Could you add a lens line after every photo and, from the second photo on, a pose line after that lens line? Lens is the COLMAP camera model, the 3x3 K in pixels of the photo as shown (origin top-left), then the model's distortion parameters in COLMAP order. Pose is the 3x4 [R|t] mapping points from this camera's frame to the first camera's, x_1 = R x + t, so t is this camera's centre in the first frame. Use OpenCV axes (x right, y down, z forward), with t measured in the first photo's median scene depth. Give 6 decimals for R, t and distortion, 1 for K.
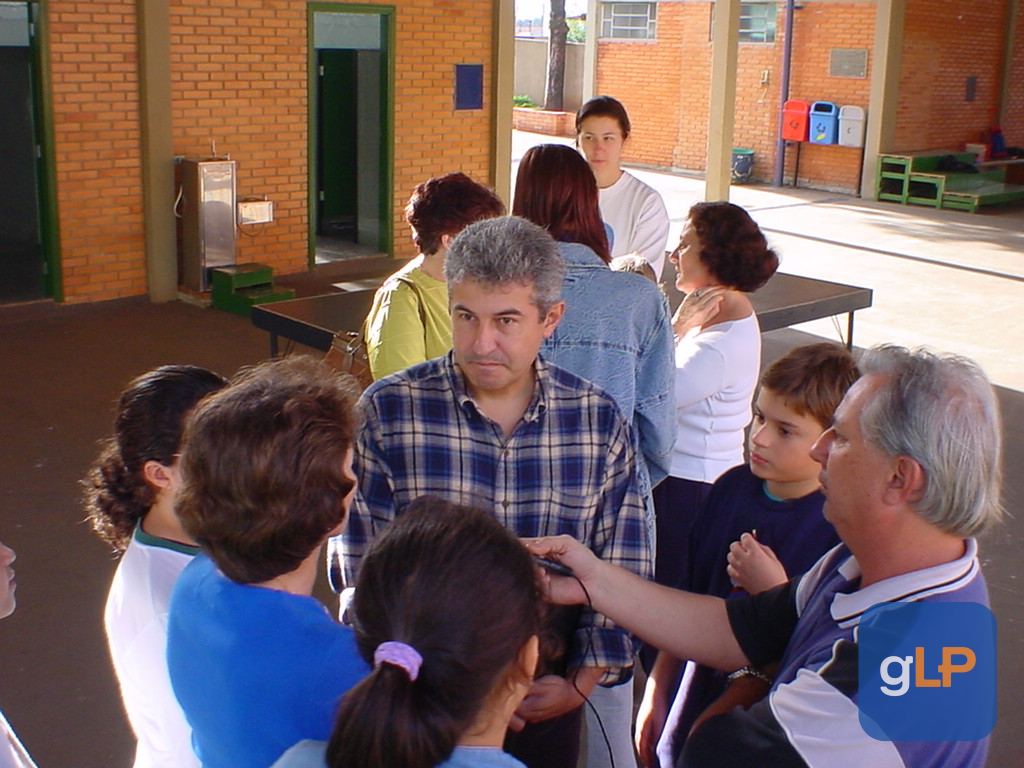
lens RADIAL K [[1278.7, 0, 548.4], [0, 1278.7, 384.4], [0, 0, 1]] dist [-0.147936, 0.212641]
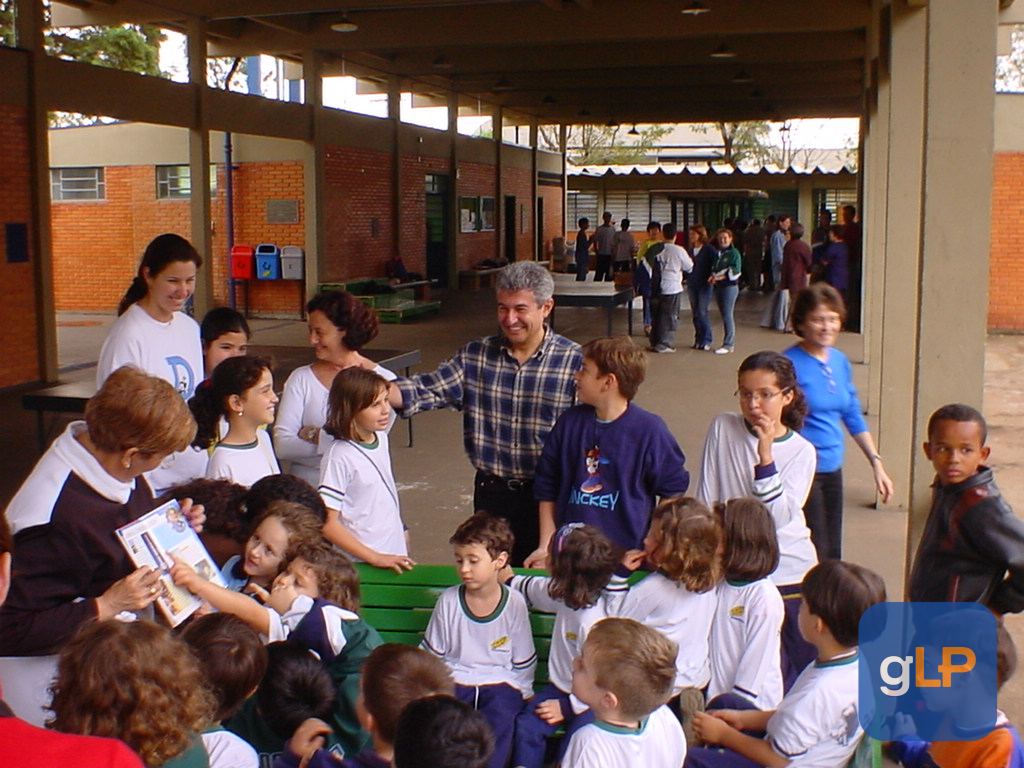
lens RADIAL K [[1225.7, 0, 507.3], [0, 1225.7, 358.6], [0, 0, 1]] dist [-0.159184, 0.167614]
pose [[0.884548, -0.086719, 0.458318, -0.115609], [0.145496, 0.984839, -0.094463, 0.023831], [-0.443178, 0.150240, 0.883754, -0.099069]]
